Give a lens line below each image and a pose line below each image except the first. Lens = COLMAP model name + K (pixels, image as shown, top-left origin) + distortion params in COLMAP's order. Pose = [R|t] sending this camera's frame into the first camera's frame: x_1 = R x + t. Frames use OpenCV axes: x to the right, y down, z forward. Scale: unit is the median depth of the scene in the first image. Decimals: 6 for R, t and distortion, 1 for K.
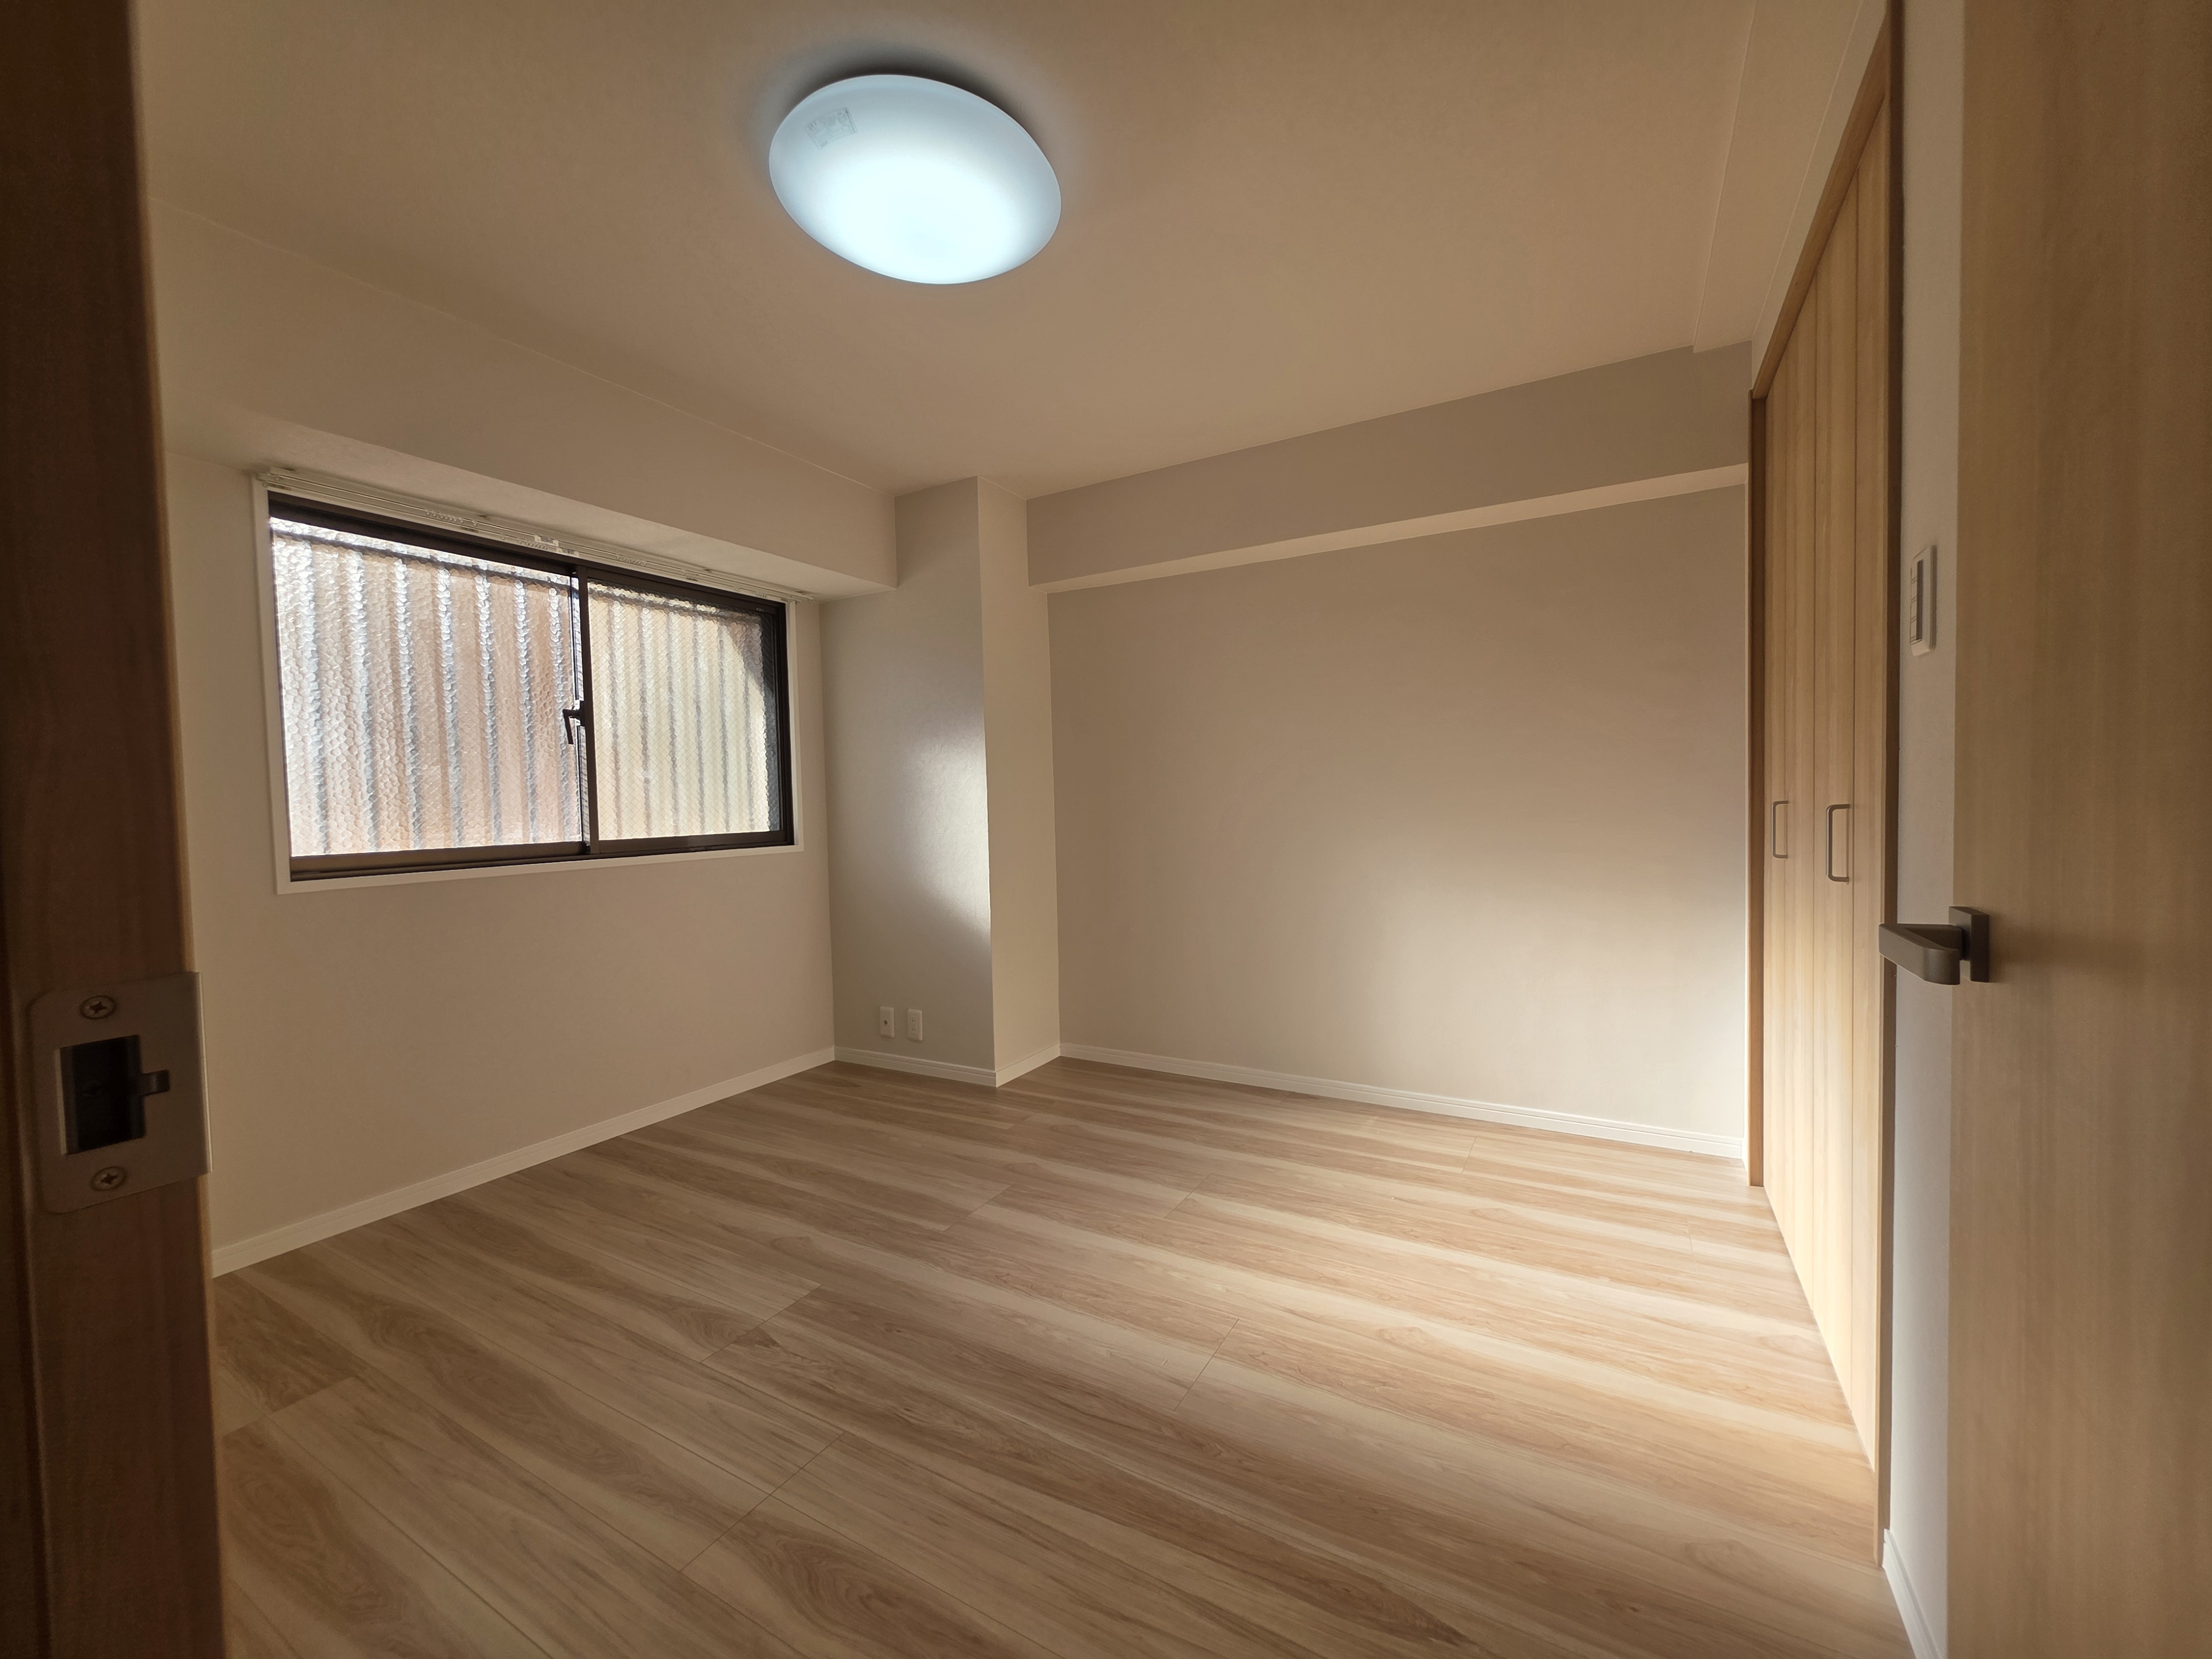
lens RADIAL K [[883.7, 0, 1103.9], [0, 883.7, 826.2], [0, 0, 1]] dist [0.000150, 0.000030]
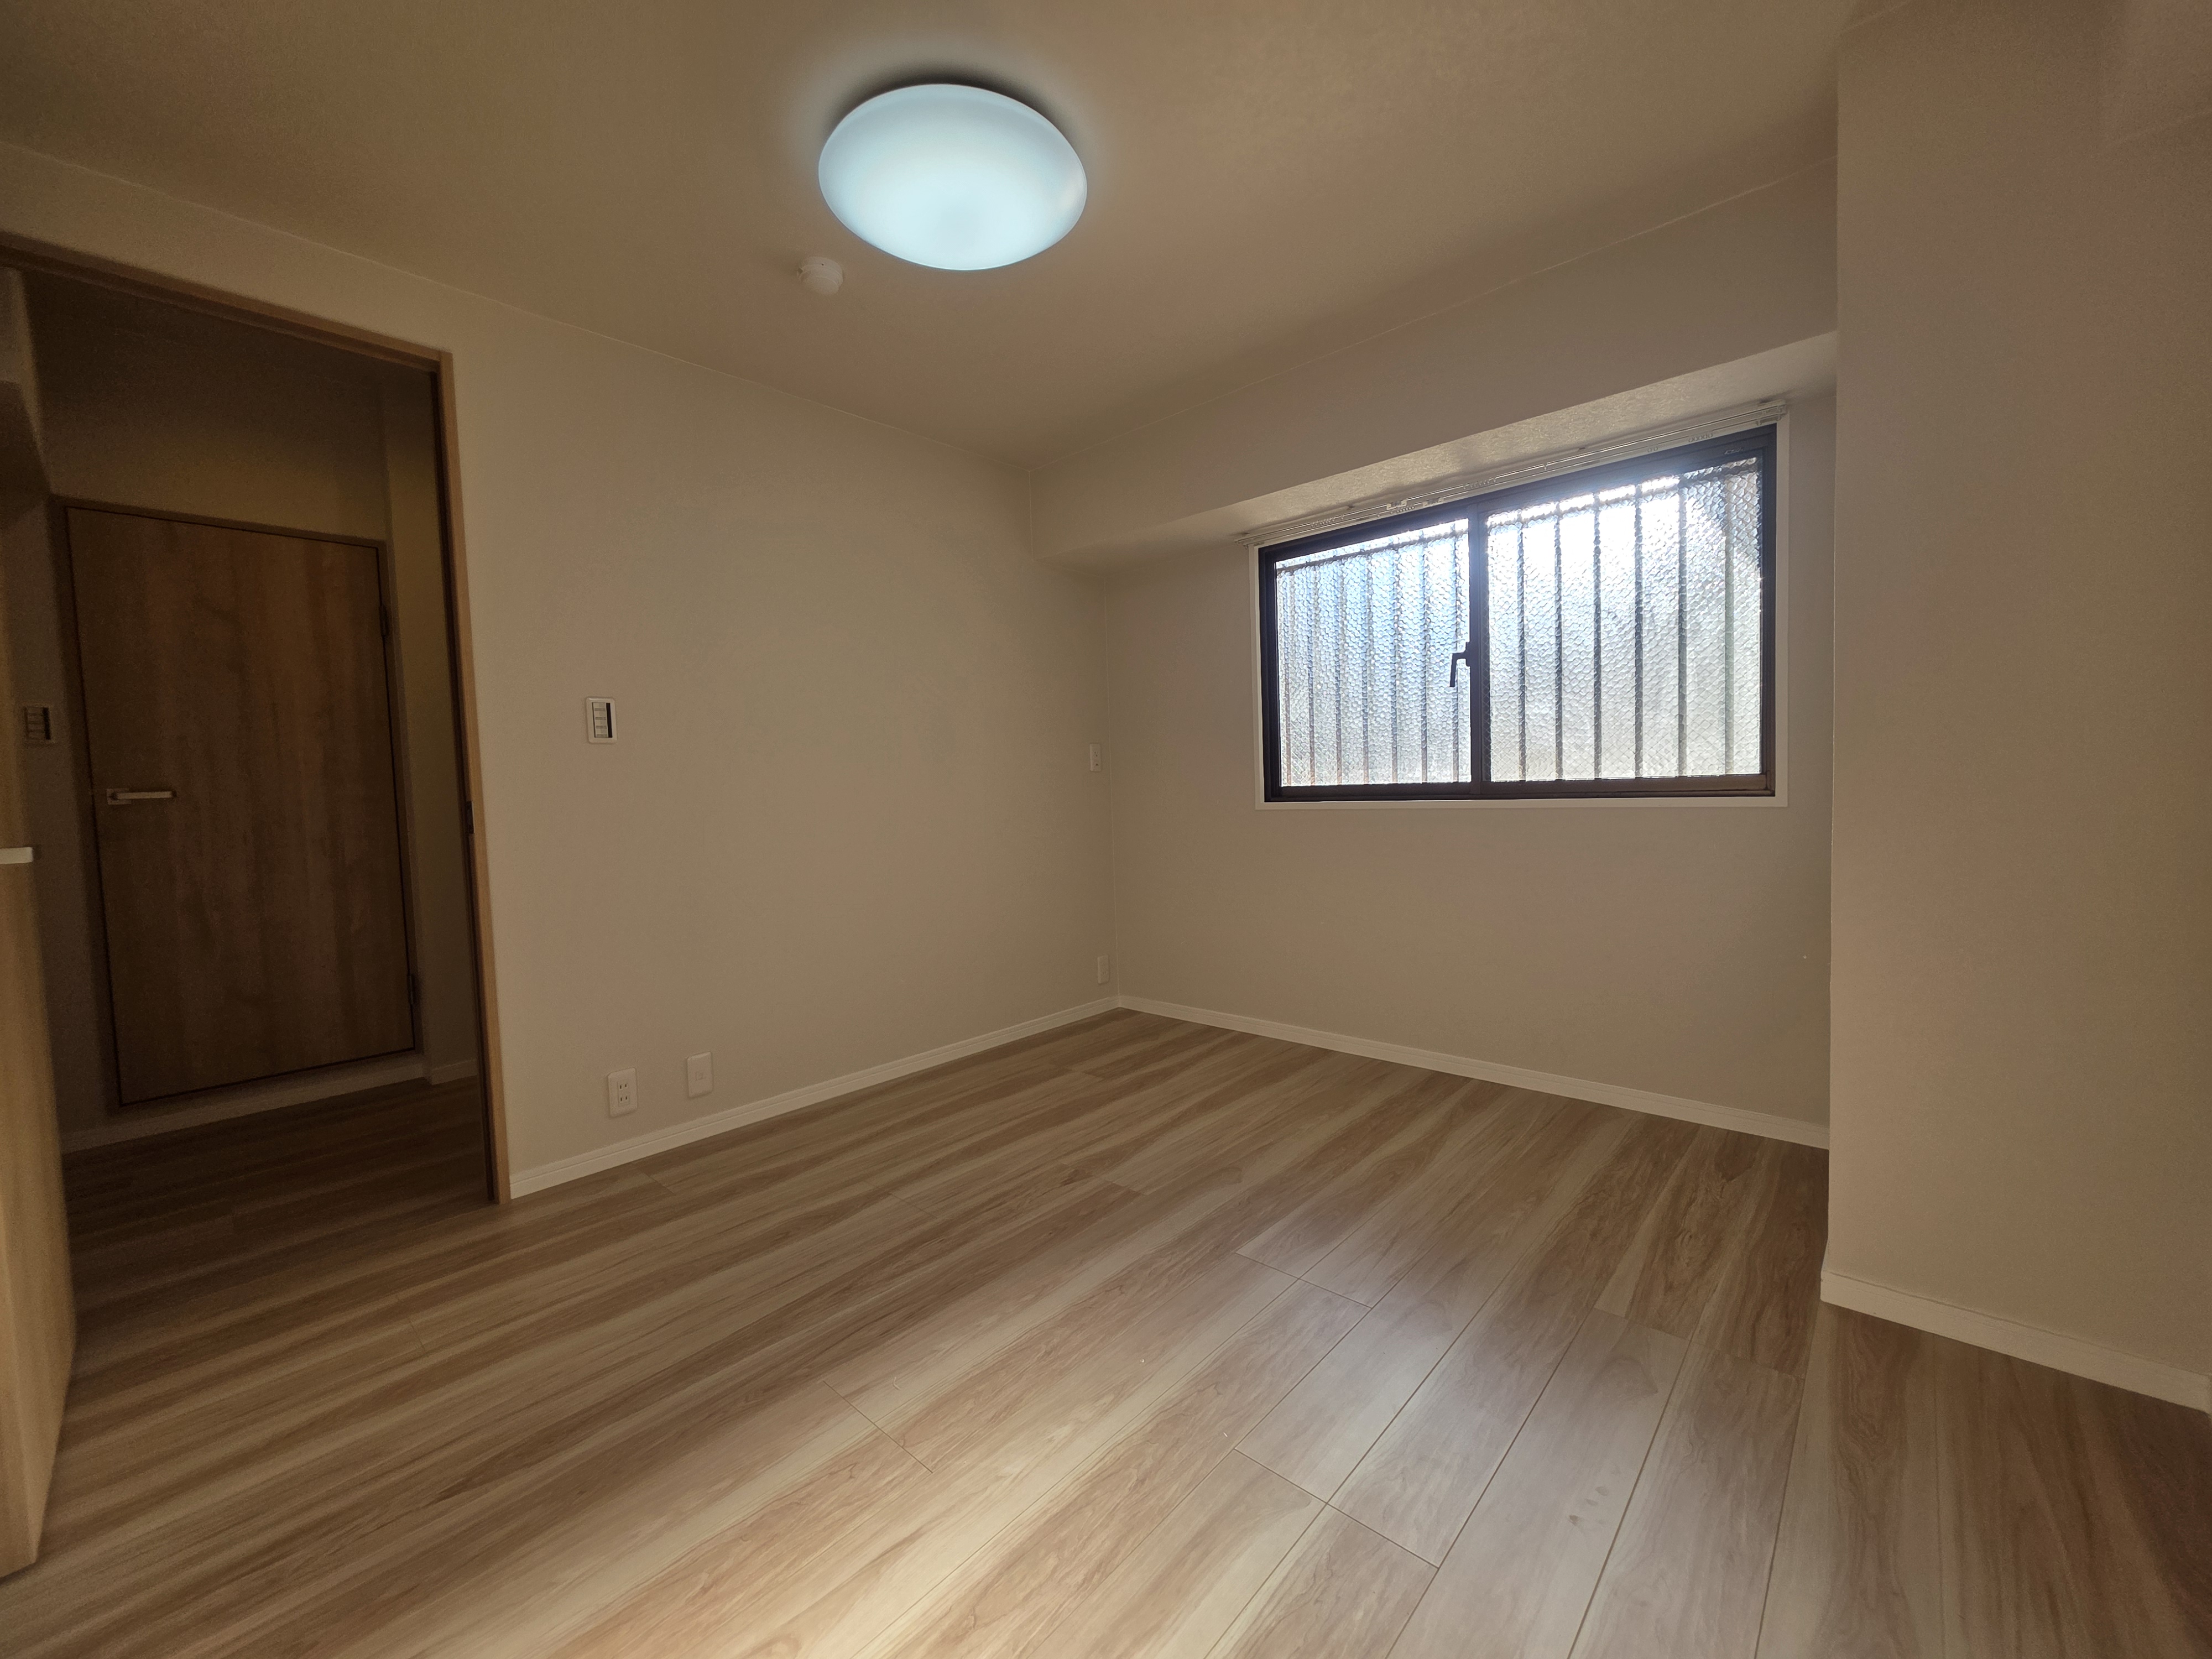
lens RADIAL K [[883.7, 0, 1103.9], [0, 883.7, 826.2], [0, 0, 1]] dist [0.000150, 0.000030]
pose [[-0.217249, 0.079073, -0.972908, 0.600826], [0.006035, 0.996803, 0.079668, -0.018319], [0.976098, 0.011437, -0.217031, 0.990063]]
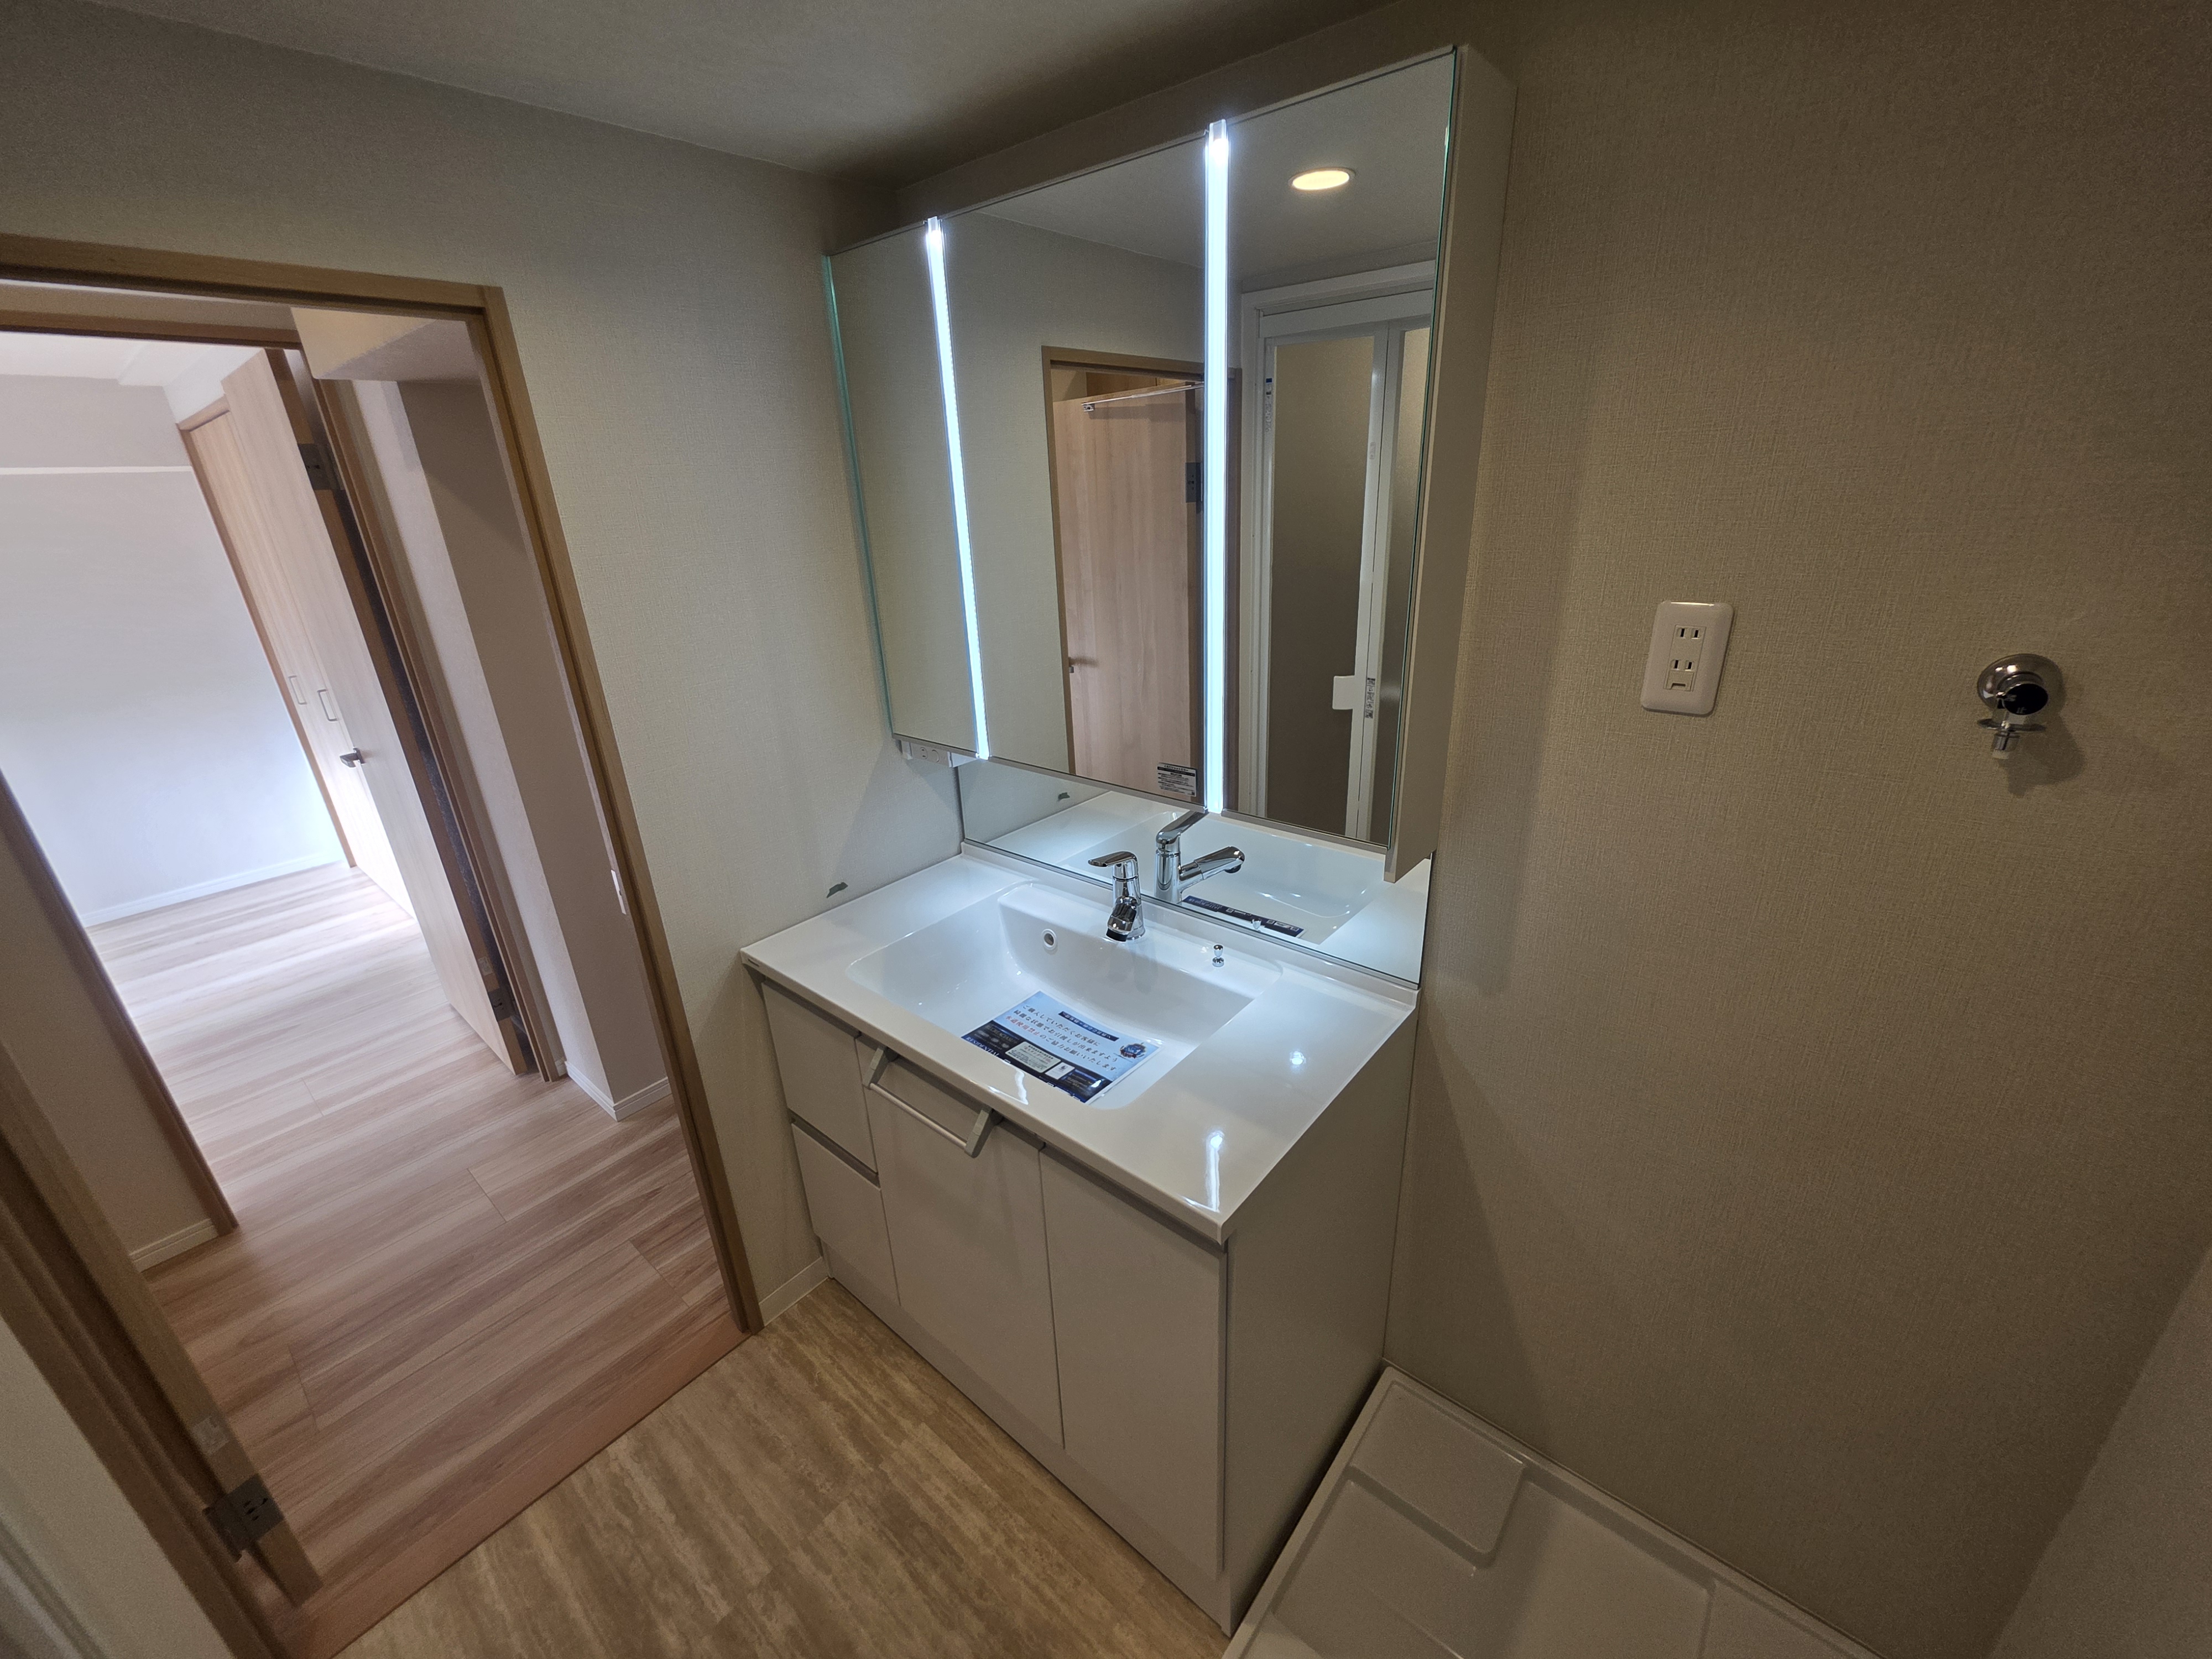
lens RADIAL K [[888.7, 0, 1099.6], [0, 888.7, 831.9], [0, 0, 1]] dist [0.000148, 0.000417]
pose [[0.182587, -0.346092, 0.920262, -0.727744], [0.069747, 0.938198, 0.338999, -0.210982], [-0.980713, 0.002289, 0.195442, -0.982174]]
